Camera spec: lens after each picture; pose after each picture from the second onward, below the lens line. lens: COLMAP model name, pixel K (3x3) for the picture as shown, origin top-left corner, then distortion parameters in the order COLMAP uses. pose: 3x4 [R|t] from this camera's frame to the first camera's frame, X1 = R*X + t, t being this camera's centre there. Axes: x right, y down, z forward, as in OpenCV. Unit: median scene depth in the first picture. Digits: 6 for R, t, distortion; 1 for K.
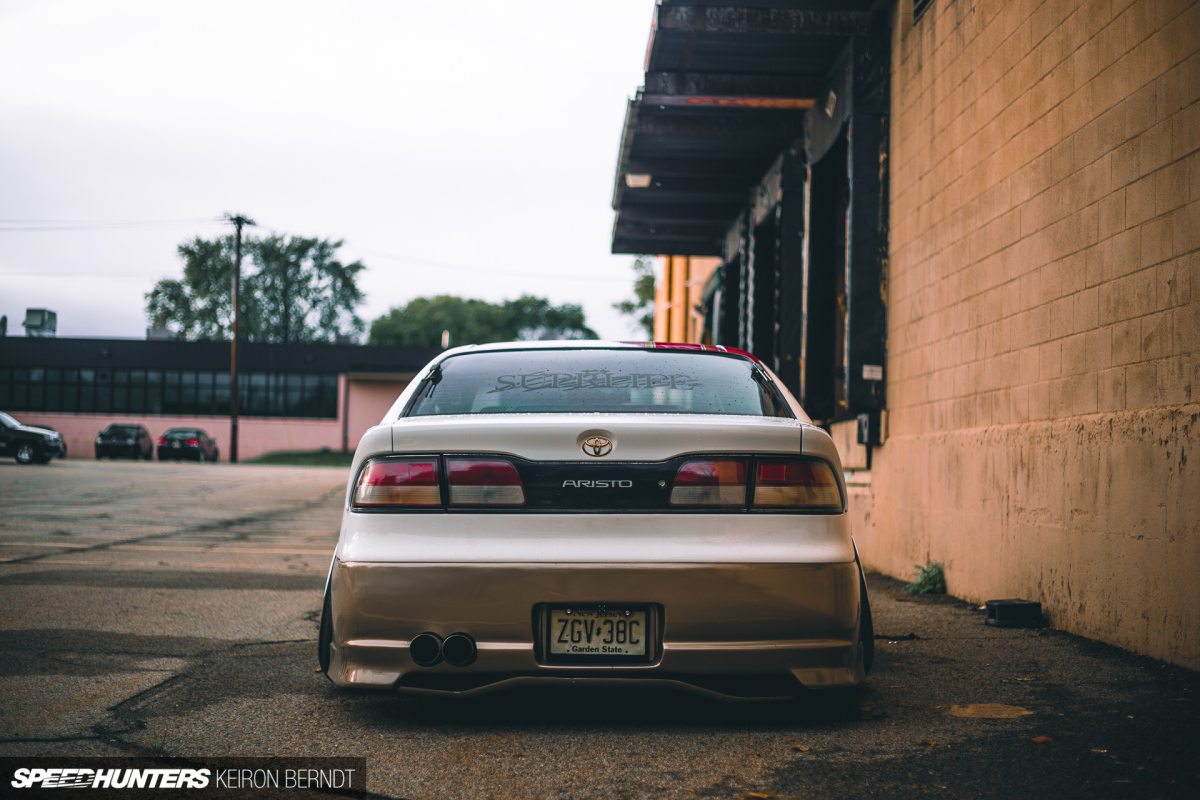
lens RADIAL K [[1754.5, 0, 600.4], [0, 1754.5, 399.3], [0, 0, 1]] dist [-0.103472, 0.000000]
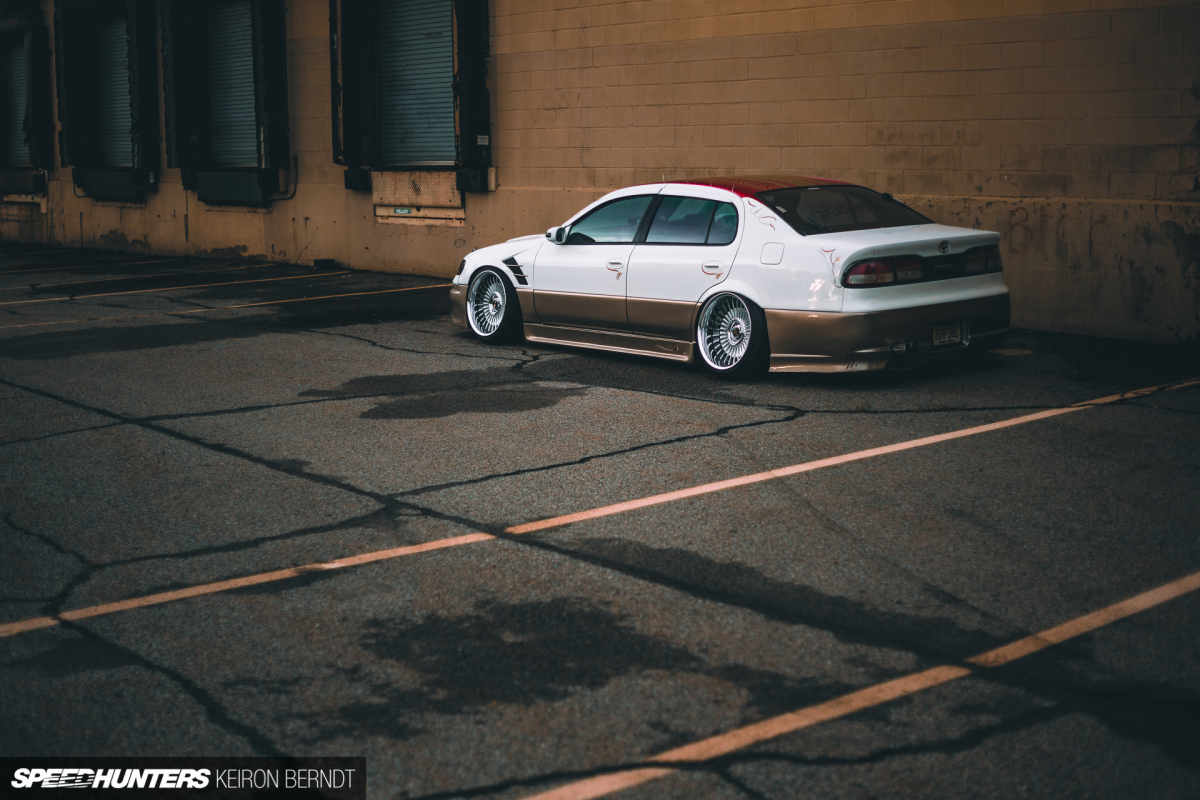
lens RADIAL K [[1754.5, 0, 597.1], [0, 1754.5, 400.0], [0, 0, 1]] dist [-0.103472, 0.000000]
pose [[0.779407, -0.125215, 0.613877, -0.659394], [0.005271, 0.981100, 0.193428, -0.081769], [-0.626495, -0.147524, 0.765337, -0.158450]]
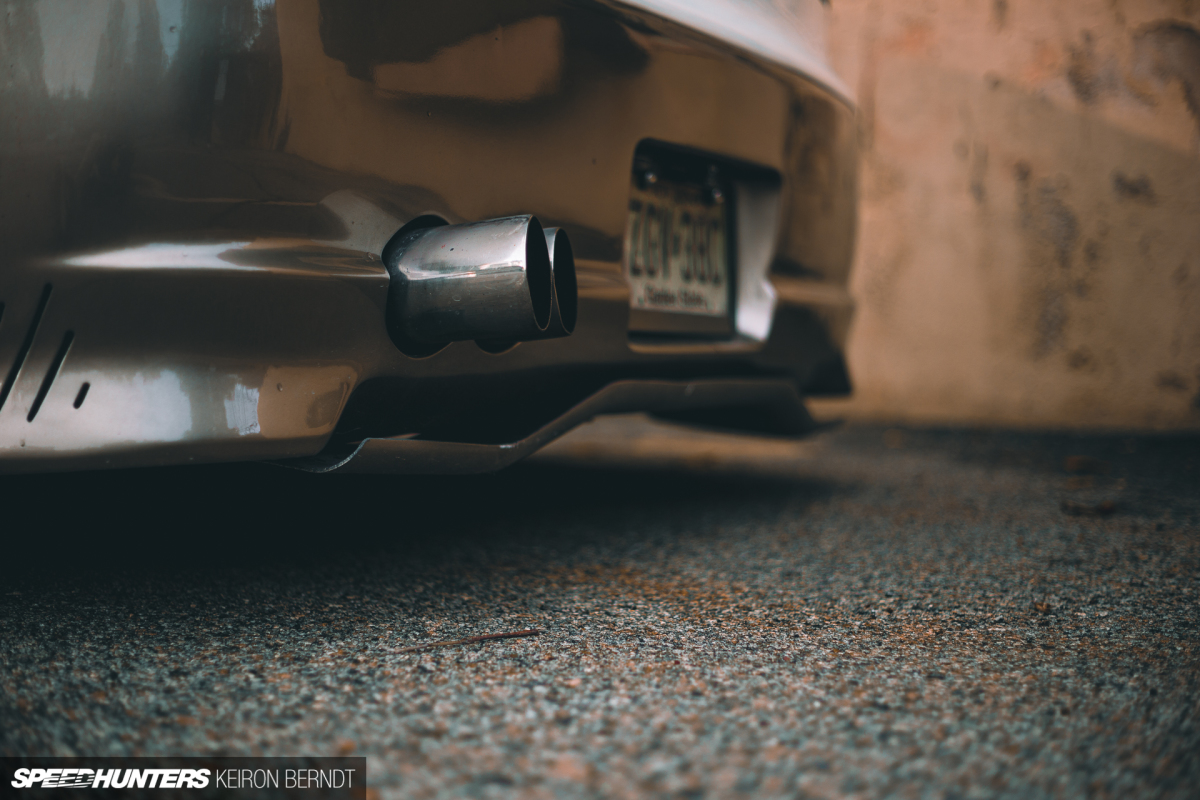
lens RADIAL K [[1754.5, 0, 596.0], [0, 1754.5, 403.1], [0, 0, 1]] dist [-0.103472, 0.000000]
pose [[0.446925, -0.036094, 0.893843, -0.122442], [-0.052668, 0.996391, 0.066569, 0.055231], [-0.893020, -0.076828, 0.443411, 0.336464]]
